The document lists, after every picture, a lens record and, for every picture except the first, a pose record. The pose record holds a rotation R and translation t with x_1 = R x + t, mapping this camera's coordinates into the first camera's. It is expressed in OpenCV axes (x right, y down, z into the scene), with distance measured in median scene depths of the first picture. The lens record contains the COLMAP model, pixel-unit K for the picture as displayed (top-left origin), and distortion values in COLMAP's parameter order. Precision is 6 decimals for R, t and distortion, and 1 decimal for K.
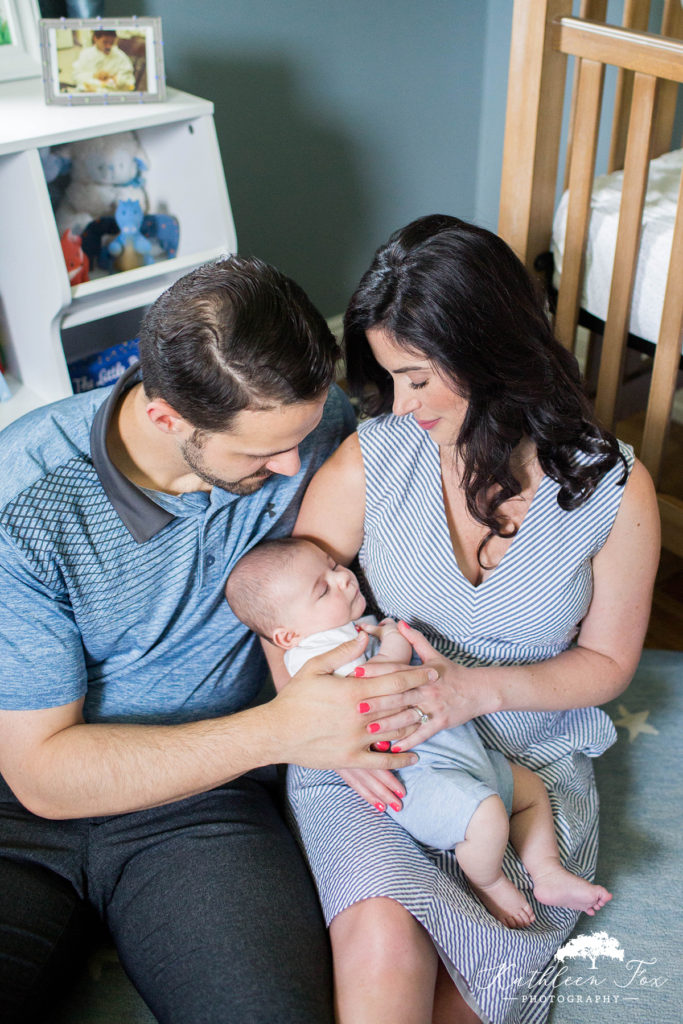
lens RADIAL K [[1169.4, 0, 341.5], [0, 1169.4, 512.0], [0, 0, 1]] dist [-0.004368, -0.016697]
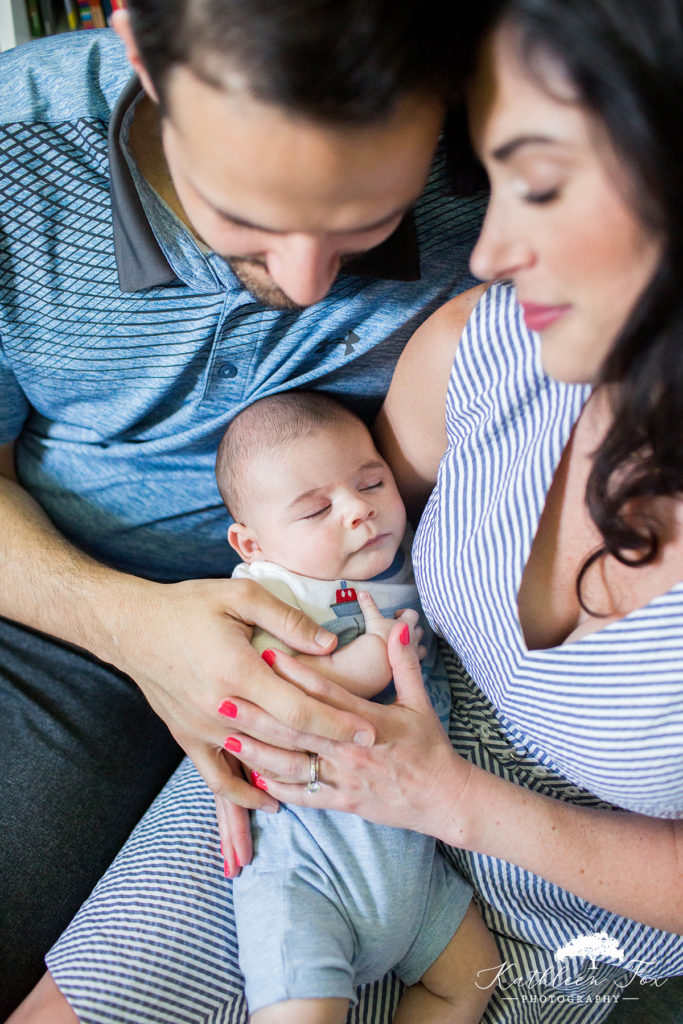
lens RADIAL K [[1070.0, 0, 341.5], [0, 1070.0, 512.0], [0, 0, 1]] dist [-0.004498, -0.000530]
pose [[0.789187, 0.509722, -0.342589, 0.177631], [-0.436369, 0.857914, 0.271231, -0.078595], [0.432164, -0.064557, 0.899481, 0.530166]]
